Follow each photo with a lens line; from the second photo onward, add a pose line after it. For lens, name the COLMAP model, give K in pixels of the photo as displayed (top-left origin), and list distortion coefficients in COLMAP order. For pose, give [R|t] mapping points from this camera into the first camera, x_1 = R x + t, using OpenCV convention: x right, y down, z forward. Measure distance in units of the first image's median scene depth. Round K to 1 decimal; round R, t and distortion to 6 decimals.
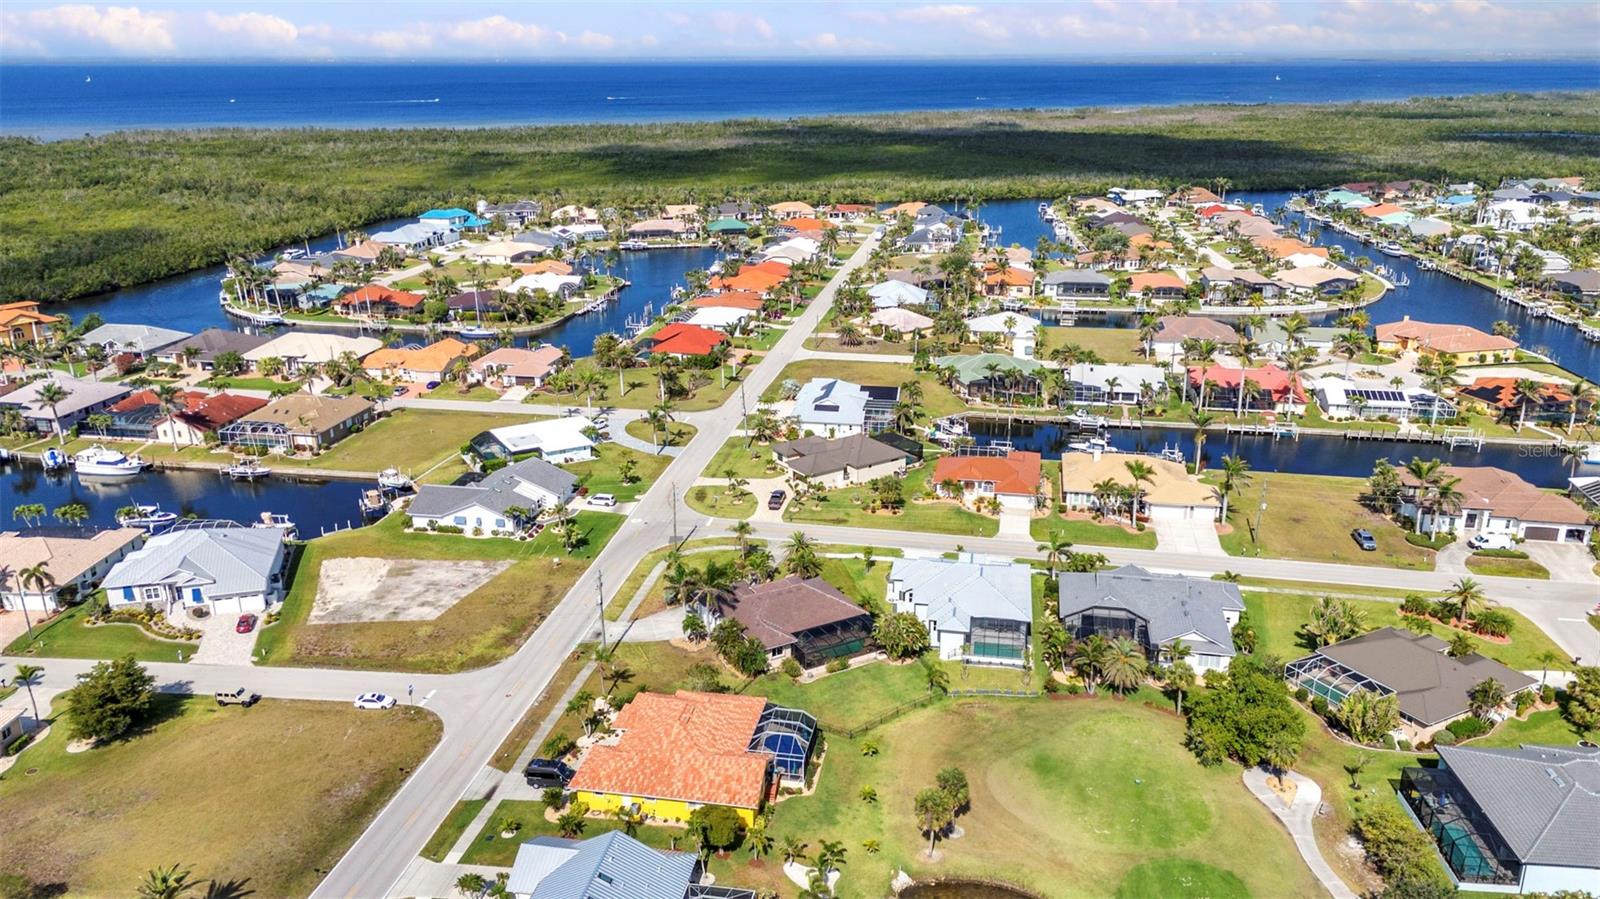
lens RADIAL K [[1169.6, 0, 800.3], [0, 1169.6, 449.7], [0, 0, 1]] dist [0.087048, -0.093788]
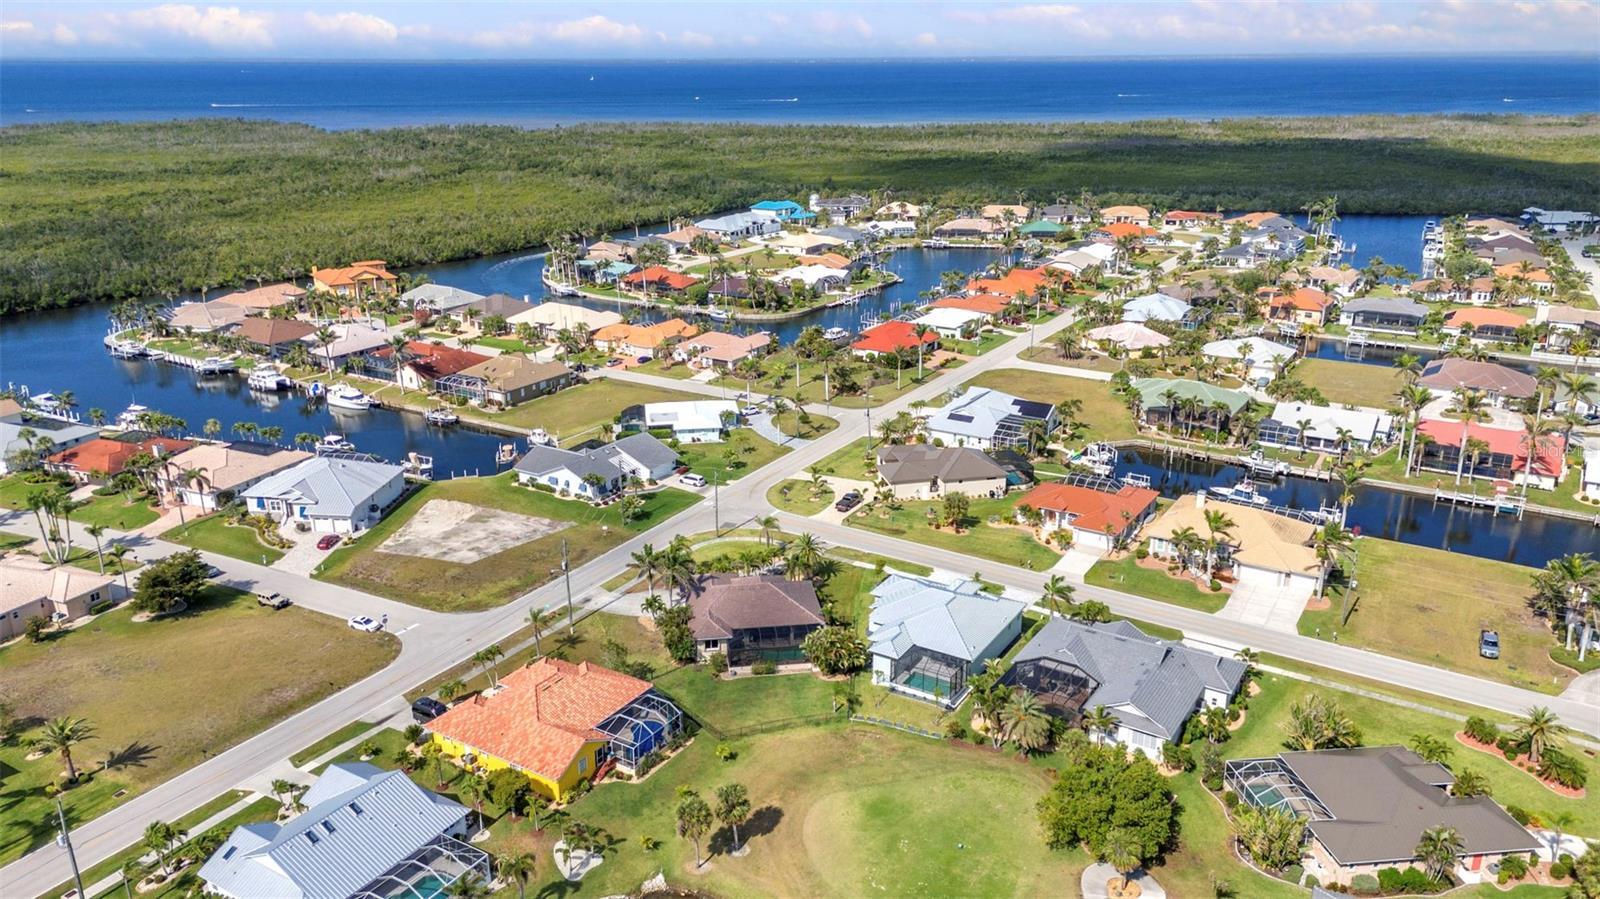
lens RADIAL K [[1169.6, 0, 800.3], [0, 1169.6, 449.7], [0, 0, 1]] dist [0.087048, -0.093788]
pose [[0.930731, 0.117760, -0.346225, 0.251838], [-0.117617, 0.992826, 0.021505, -0.015844], [0.346274, 0.020706, 0.937905, 0.053460]]
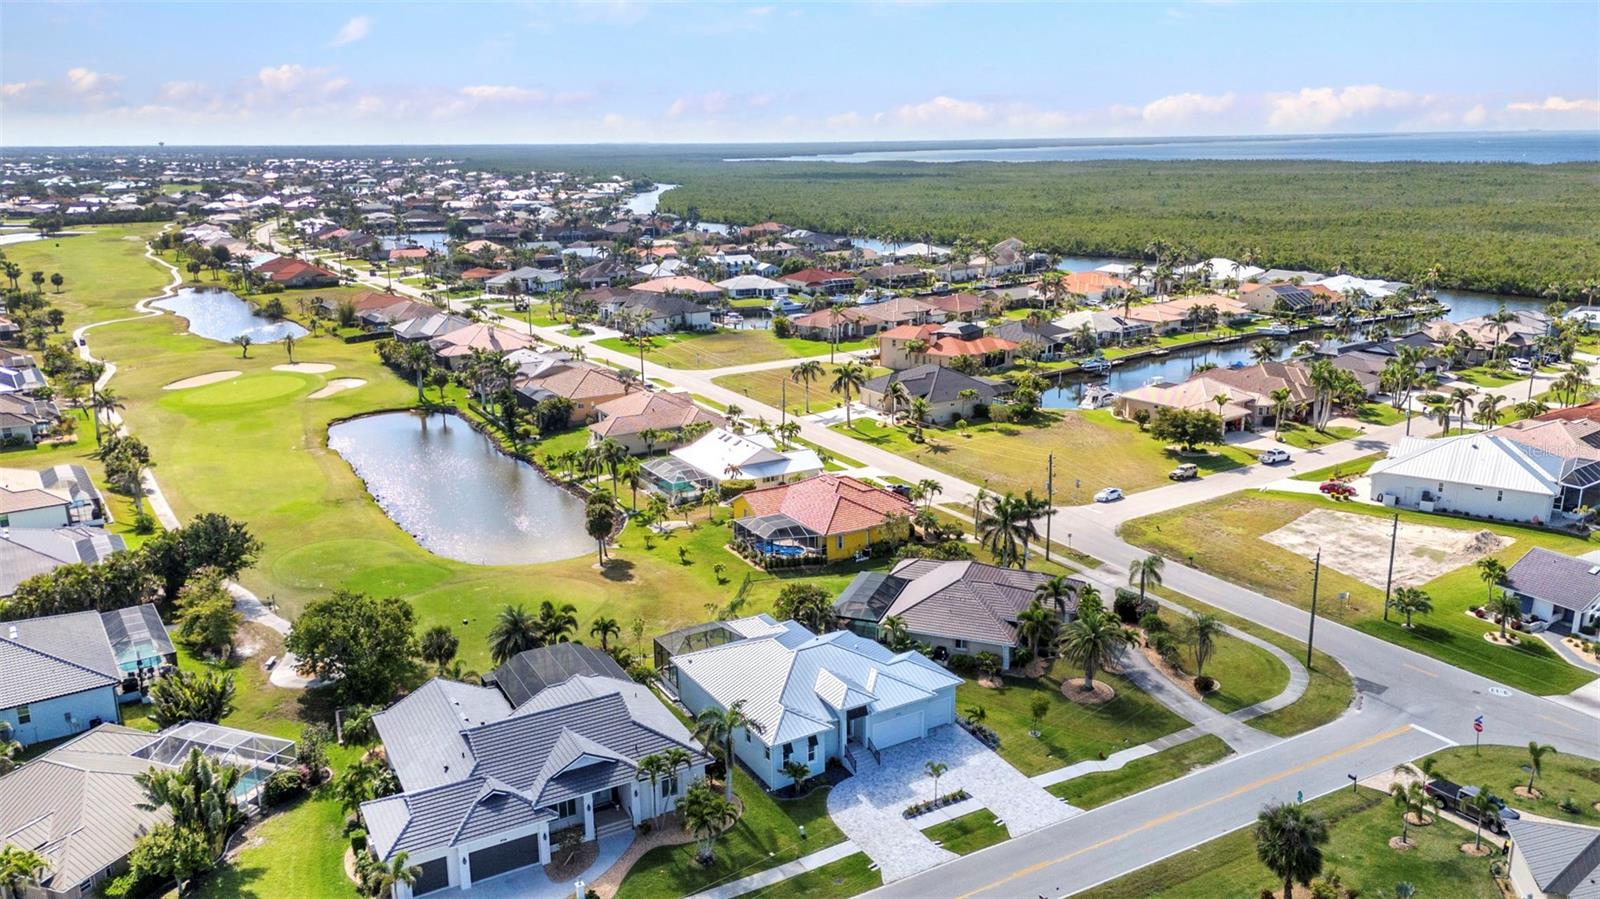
lens RADIAL K [[1169.6, 0, 800.3], [0, 1169.6, 449.7], [0, 0, 1]] dist [0.087048, -0.093788]
pose [[-0.762896, 0.177372, -0.621714, 0.367643], [-0.192440, 0.855744, 0.480280, -0.203650], [0.617217, 0.486046, -0.618710, 0.954950]]
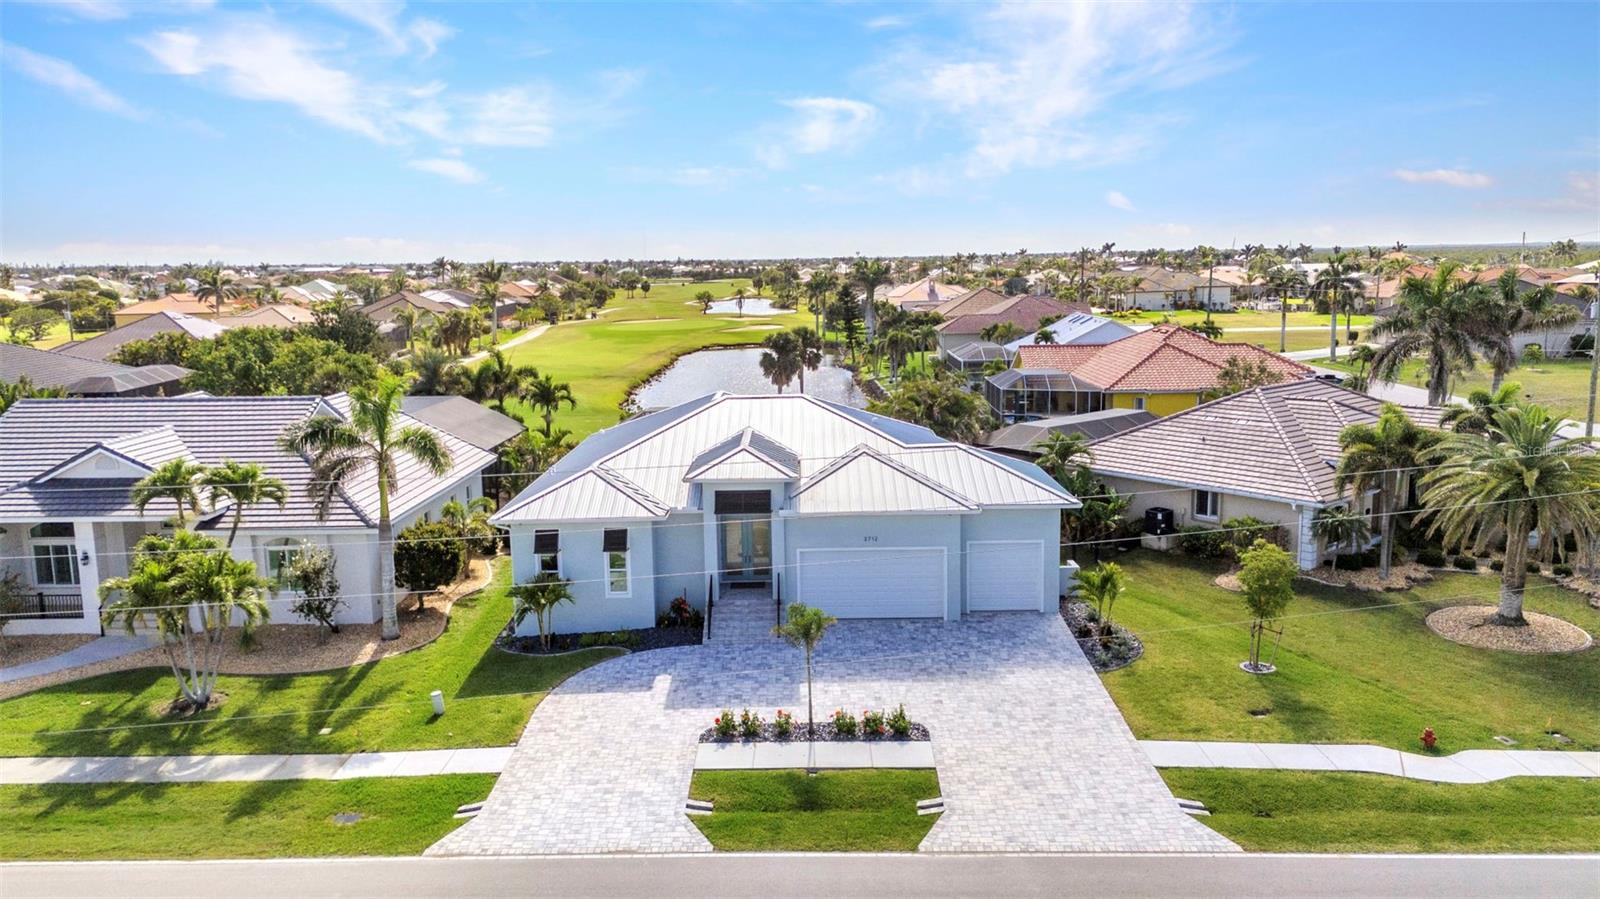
lens RADIAL K [[1172.6, 0, 802.4], [0, 1172.6, 446.7], [0, 0, 1]] dist [0.073334, -0.064494]
pose [[-0.985440, 0.047899, -0.163136, 0.130445], [-0.033164, 0.886912, 0.460746, -0.015653], [0.166756, 0.459448, -0.872411, 0.903344]]
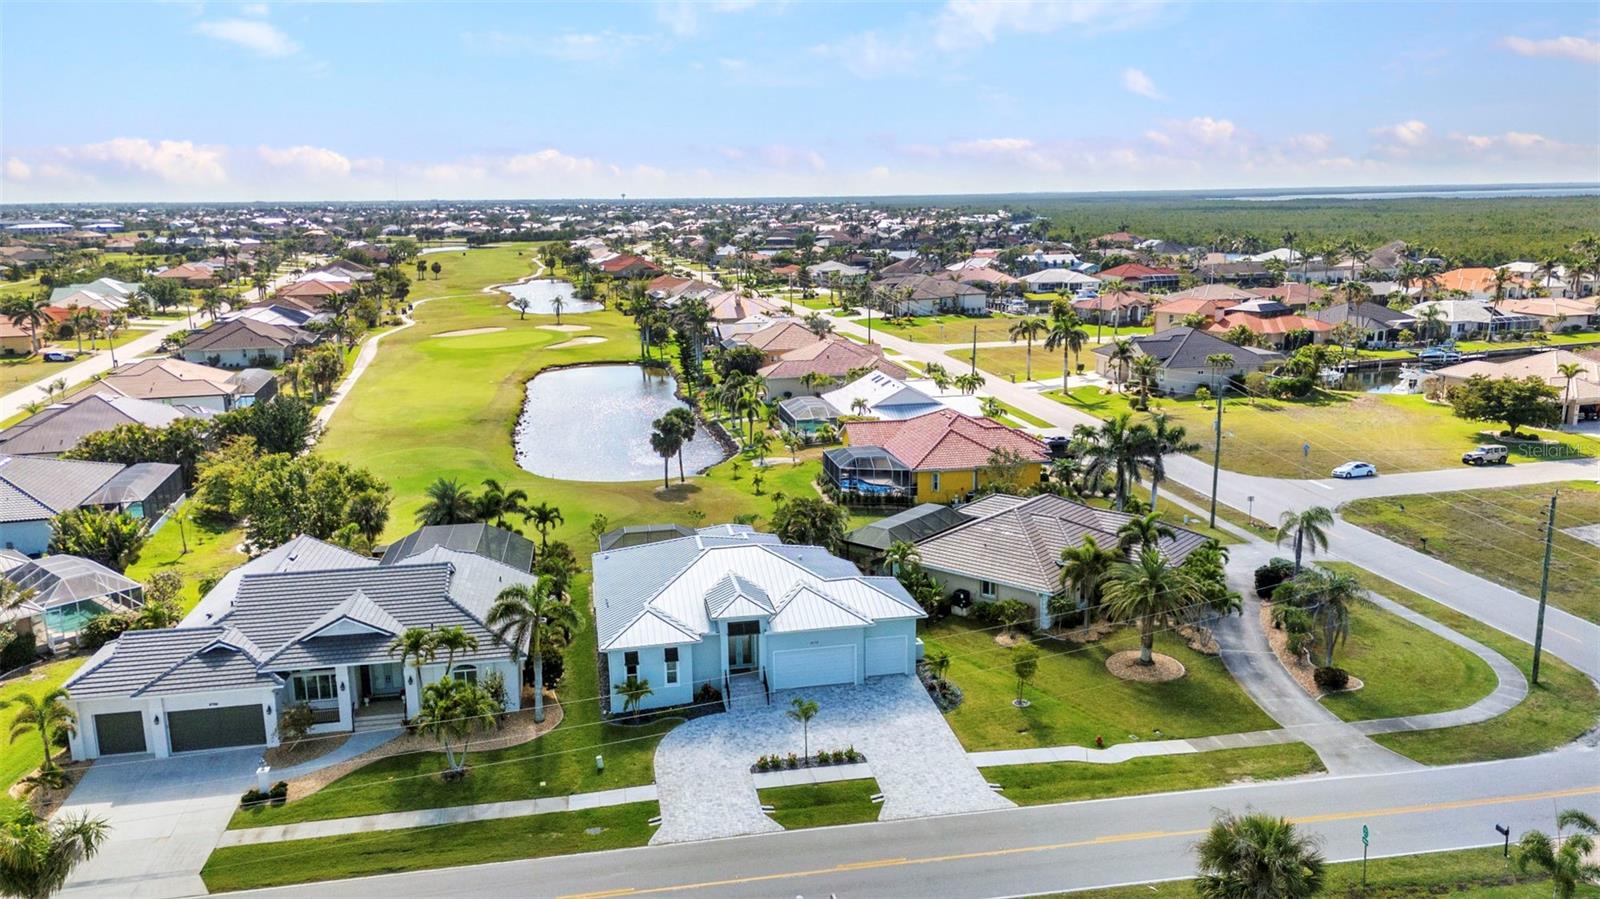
lens RADIAL K [[1169.6, 0, 800.3], [0, 1169.6, 449.7], [0, 0, 1]] dist [0.087048, -0.093788]
pose [[-0.934380, 0.092661, -0.344017, 0.196961], [-0.095942, 0.864477, 0.493432, -0.118528], [0.343117, 0.494059, -0.798860, 0.978601]]
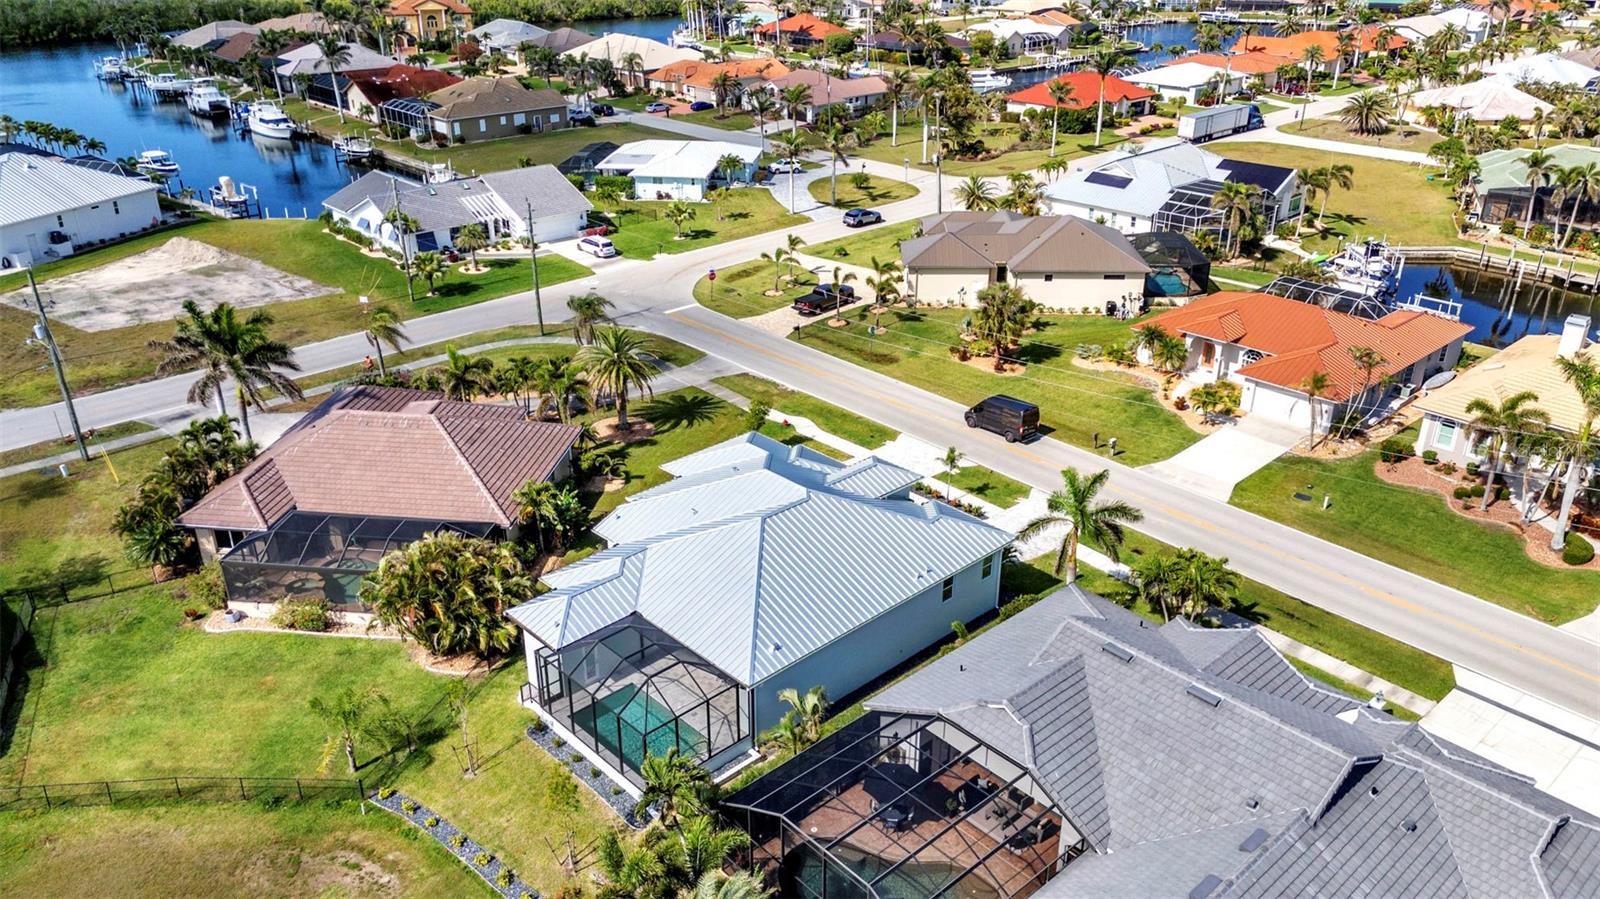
lens RADIAL K [[1162.4, 0, 803.2], [0, 1162.4, 464.4], [0, 0, 1]] dist [0.075134, -0.070322]
pose [[0.803613, 0.262648, -0.534062, 0.244673], [-0.192370, 0.963816, 0.184535, 0.017952], [0.563205, -0.045557, 0.825061, 0.508191]]
